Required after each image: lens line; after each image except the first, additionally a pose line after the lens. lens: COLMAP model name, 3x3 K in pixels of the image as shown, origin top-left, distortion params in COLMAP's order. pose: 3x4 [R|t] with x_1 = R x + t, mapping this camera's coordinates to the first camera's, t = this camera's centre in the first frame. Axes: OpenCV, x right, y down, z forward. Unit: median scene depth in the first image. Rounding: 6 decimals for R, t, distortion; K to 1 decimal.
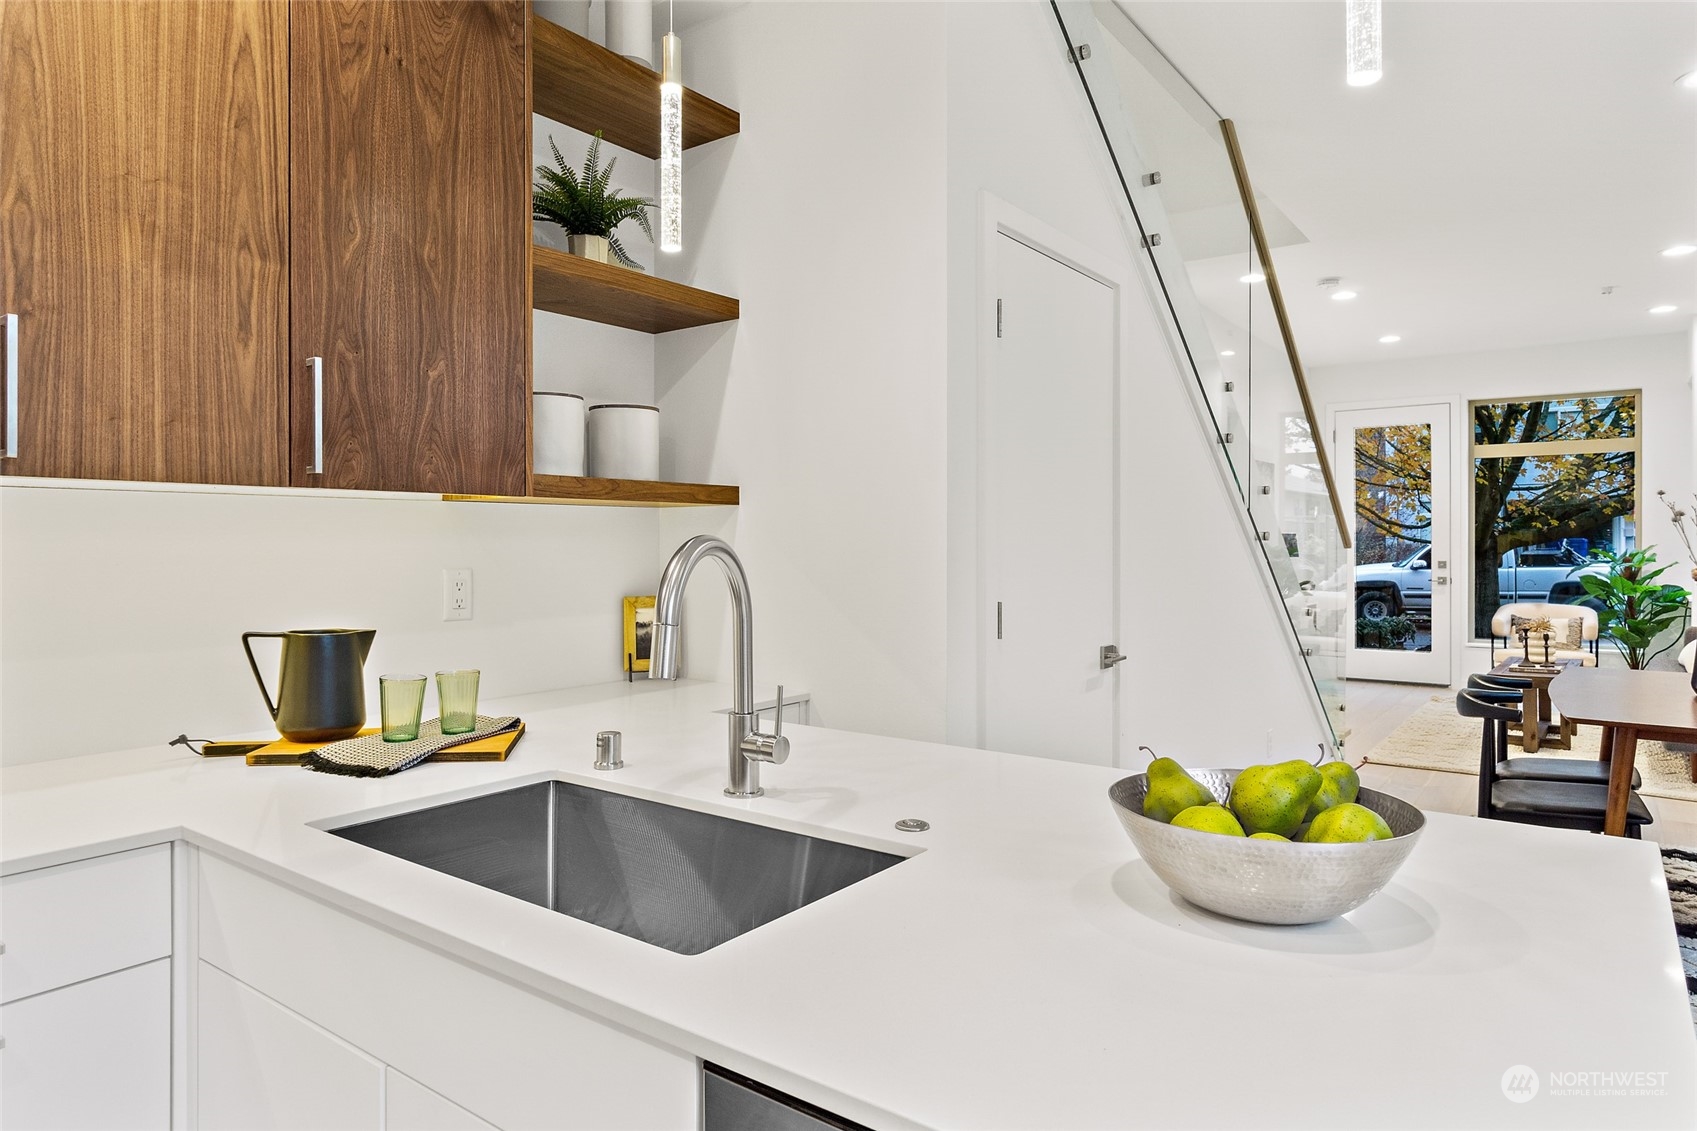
lens RADIAL K [[1015.6, 0, 845.0], [0, 1015.6, 544.3], [0, 0, 1]] dist [-0.005551, -0.000839]
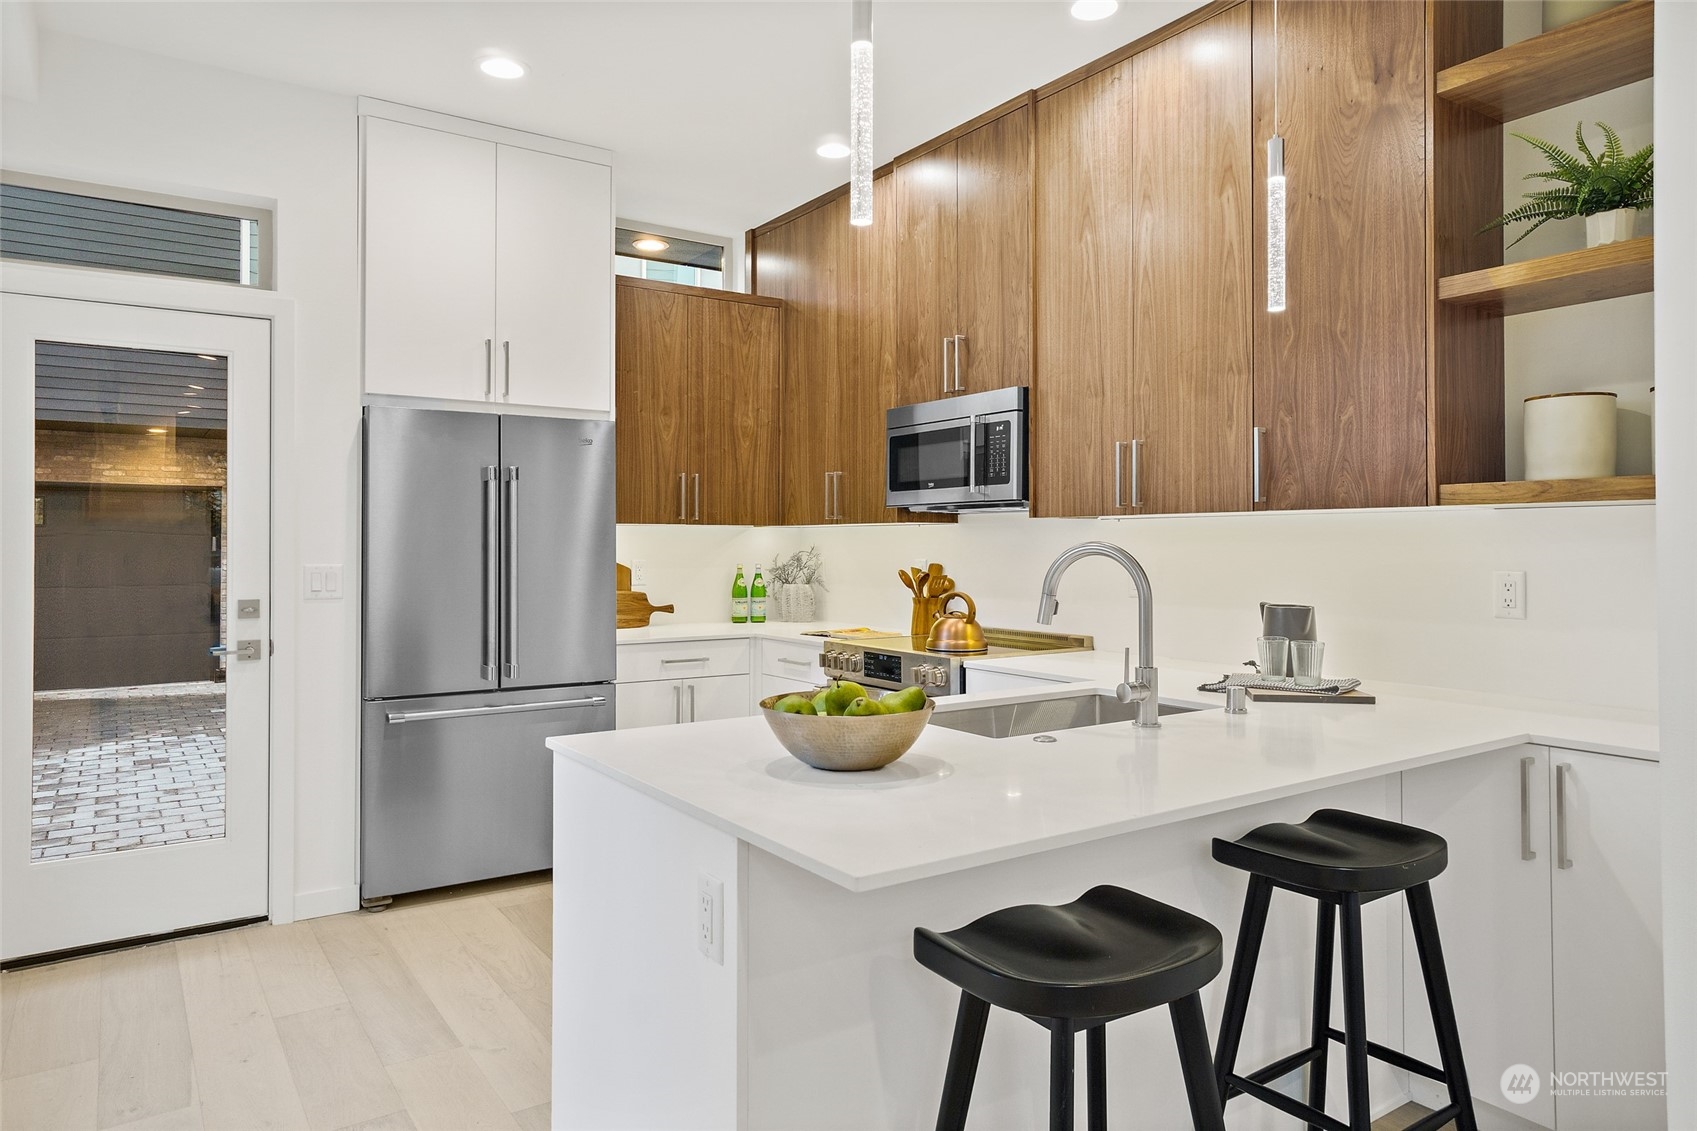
lens RADIAL K [[1069.5, 0, 851.1], [0, 1069.5, 533.9], [0, 0, 1]] dist [0.002597, 0.000358]
pose [[-0.318372, -0.008515, -0.947928, 0.820905], [-0.002863, 0.999964, -0.008021, -0.003691], [0.947961, 0.000160, -0.318385, 0.617802]]
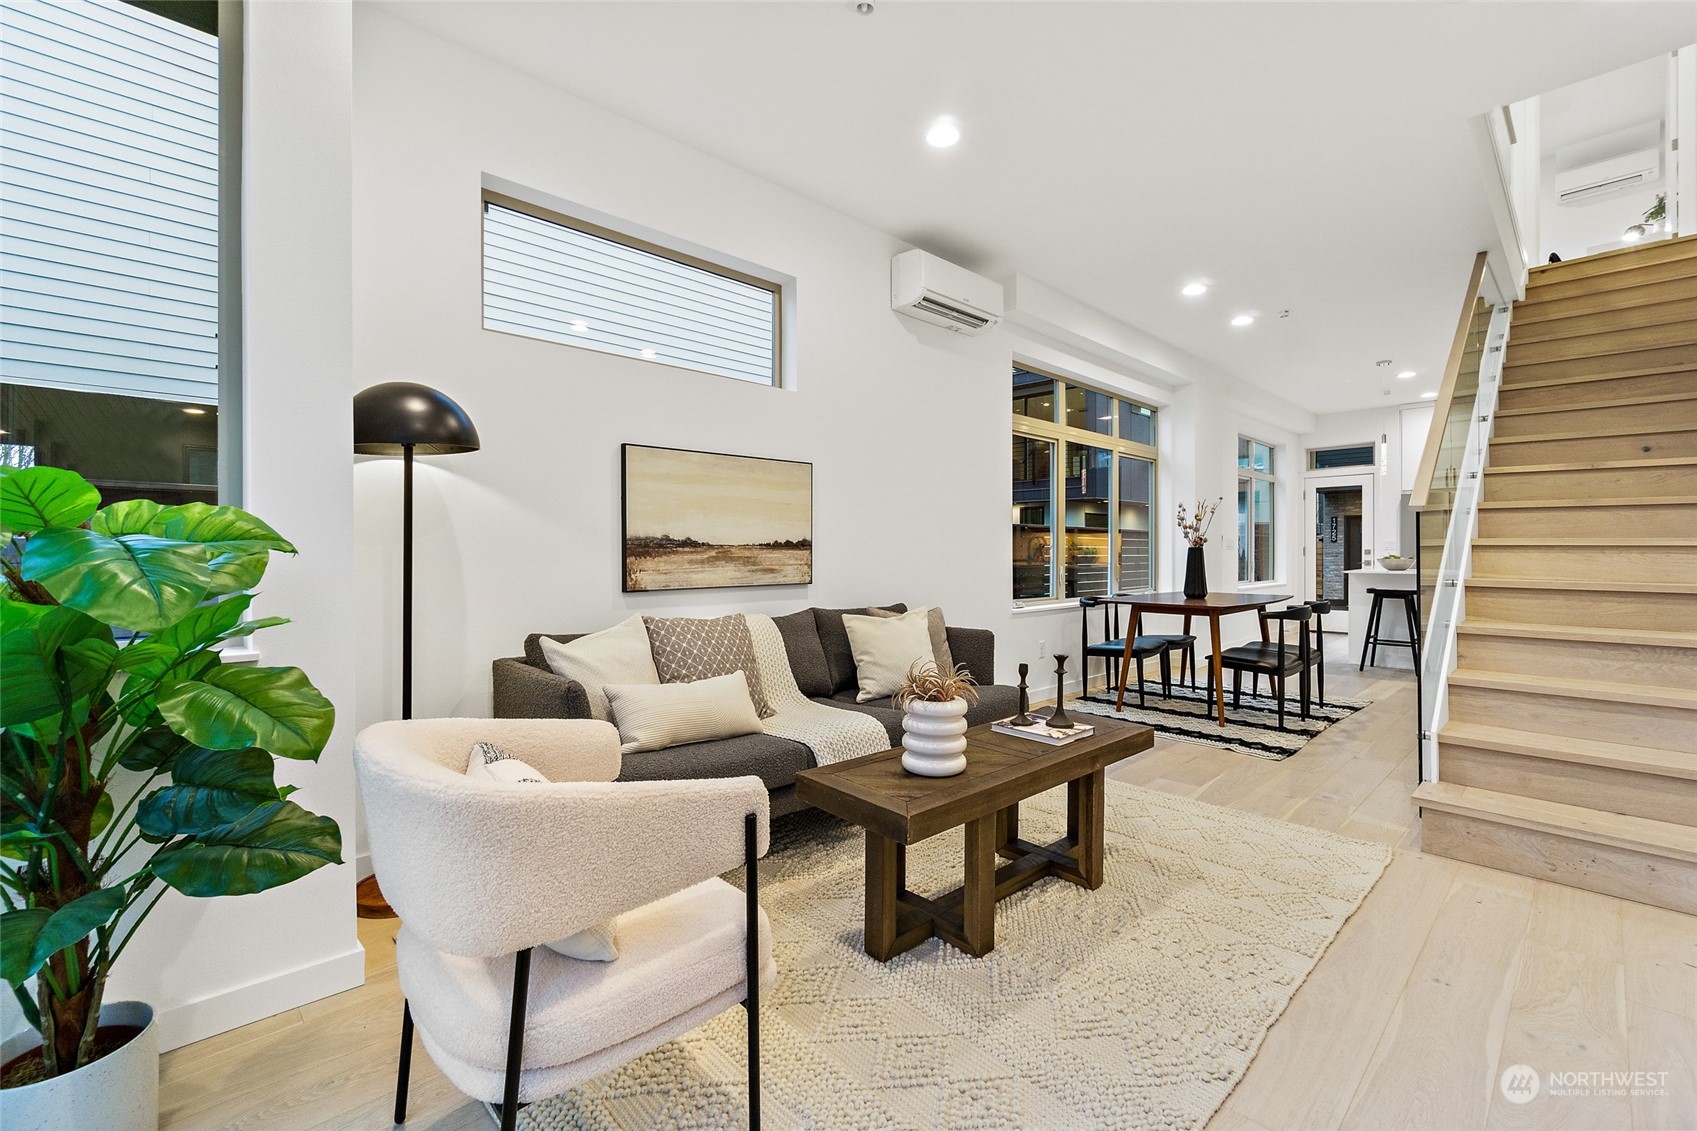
lens RADIAL K [[731.8, 0, 844.0], [0, 731.8, 553.8], [0, 0, 1]] dist [-0.003740, 0.000208]
pose [[-0.987417, 0.001390, 0.158133, 1.673374], [0.002571, 0.999970, 0.007264, 0.058867], [-0.158118, 0.007579, -0.987391, 3.240740]]
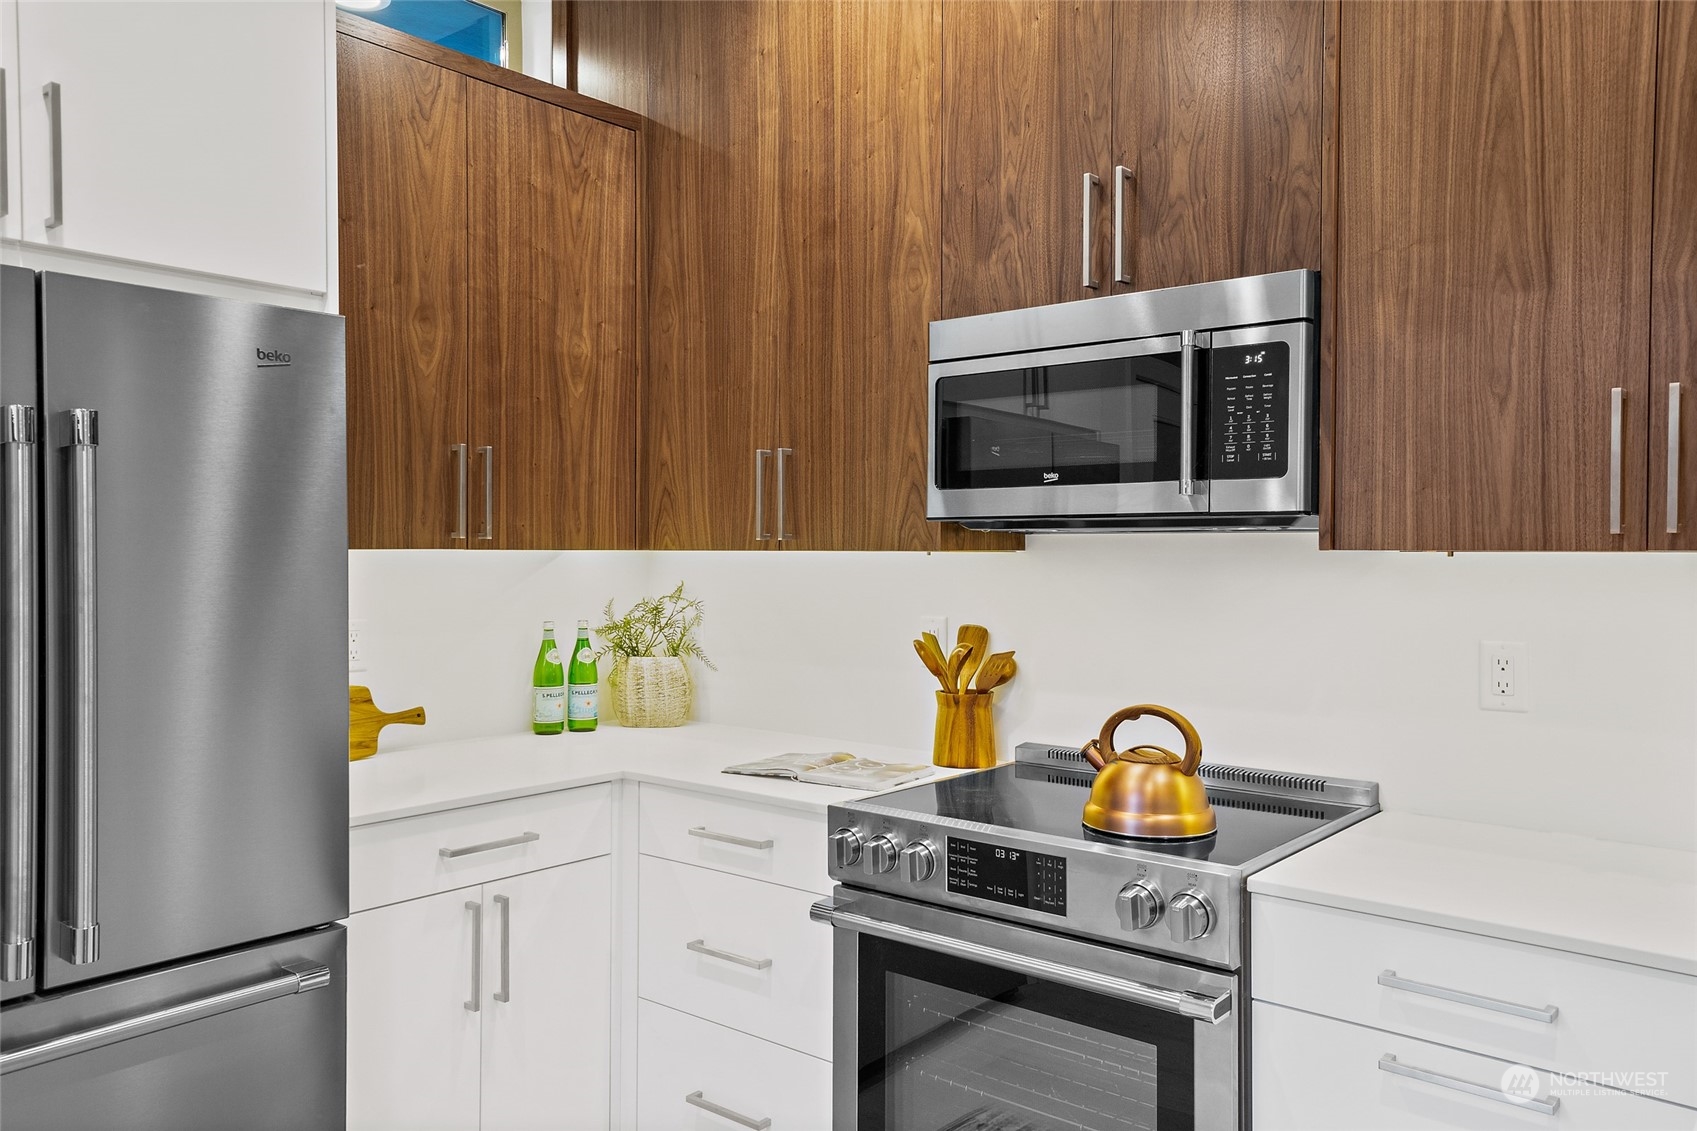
lens RADIAL K [[1272.9, 0, 842.2], [0, 1272.9, 558.9], [0, 0, 1]] dist [0.010322, 0.046438]
pose [[-0.053697, 0.008234, -0.998523, 0.235740], [-0.005352, 0.999949, 0.008534, -0.035711], [0.998543, 0.005803, -0.053650, 0.149629]]
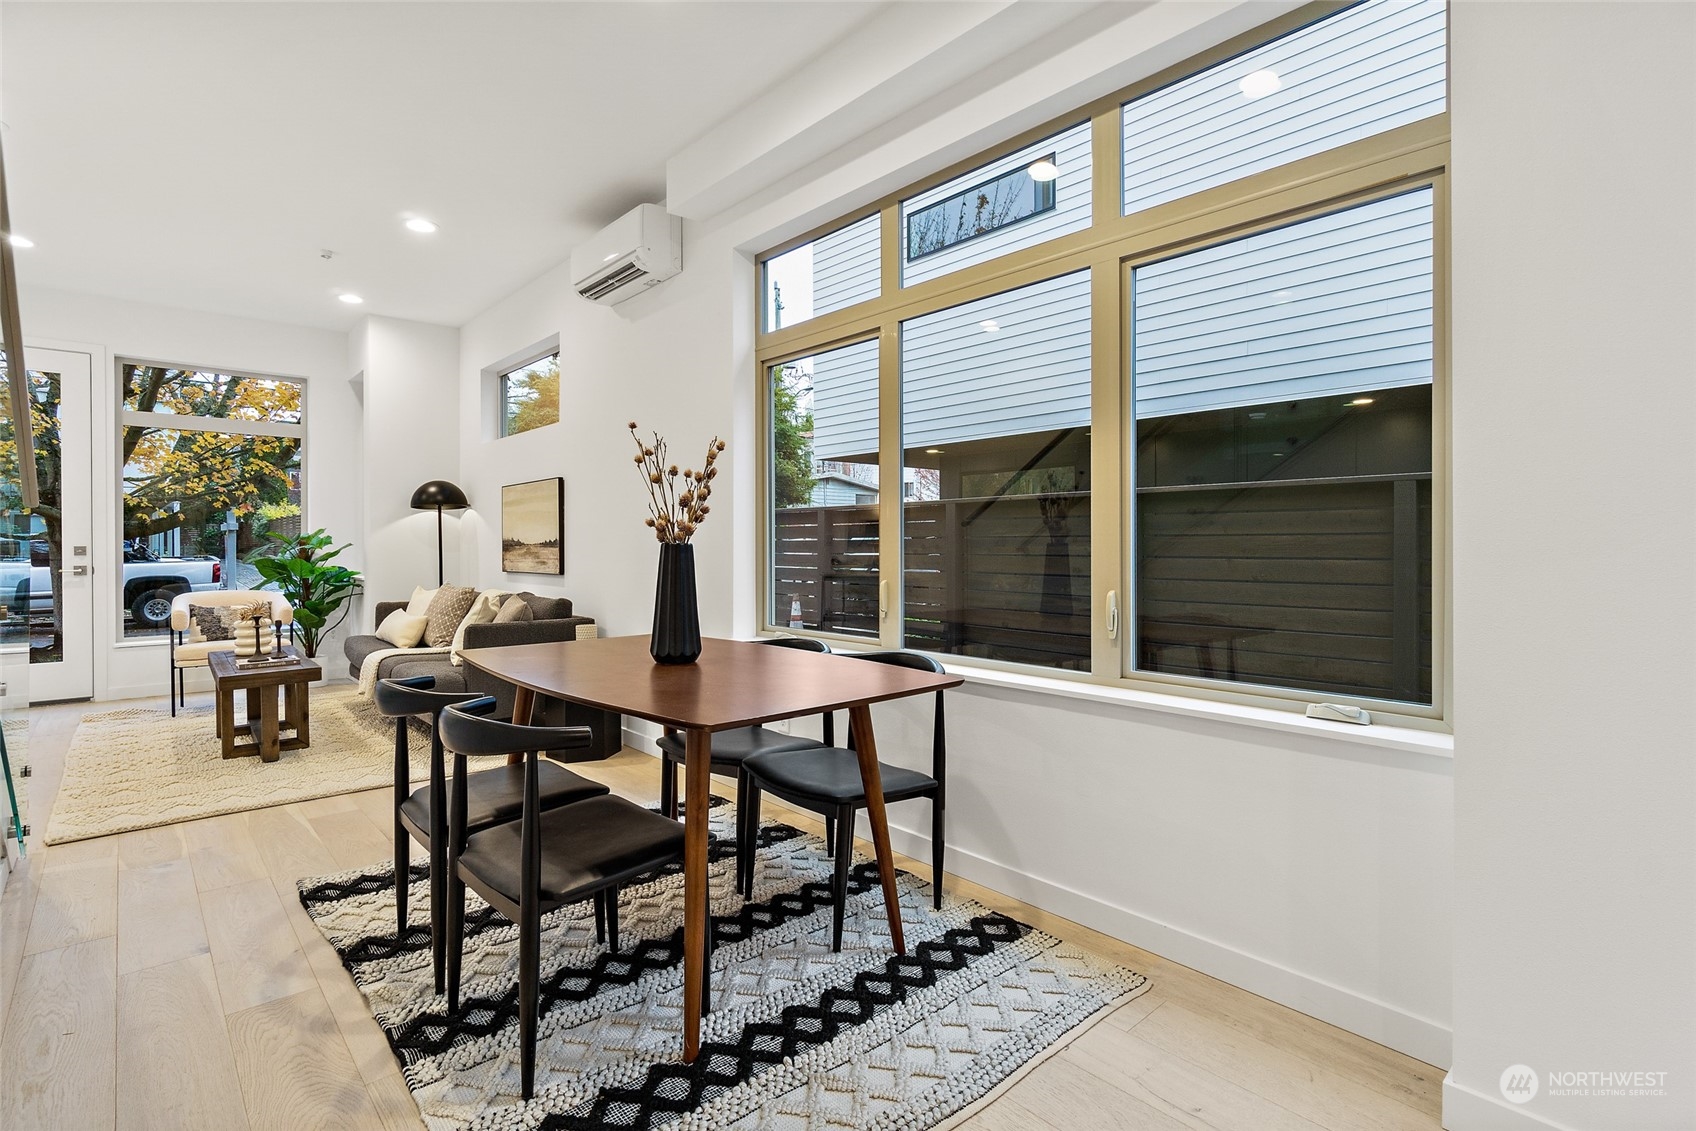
lens RADIAL K [[810.8, 0, 837.7], [0, 810.8, 545.9], [0, 0, 1]] dist [0.001242, 0.000093]
pose [[0.200694, 0.000345, 0.979654, 0.241620], [0.004088, 0.999991, -0.001190, 0.062398], [-0.979645, 0.004243, 0.200691, 0.893661]]
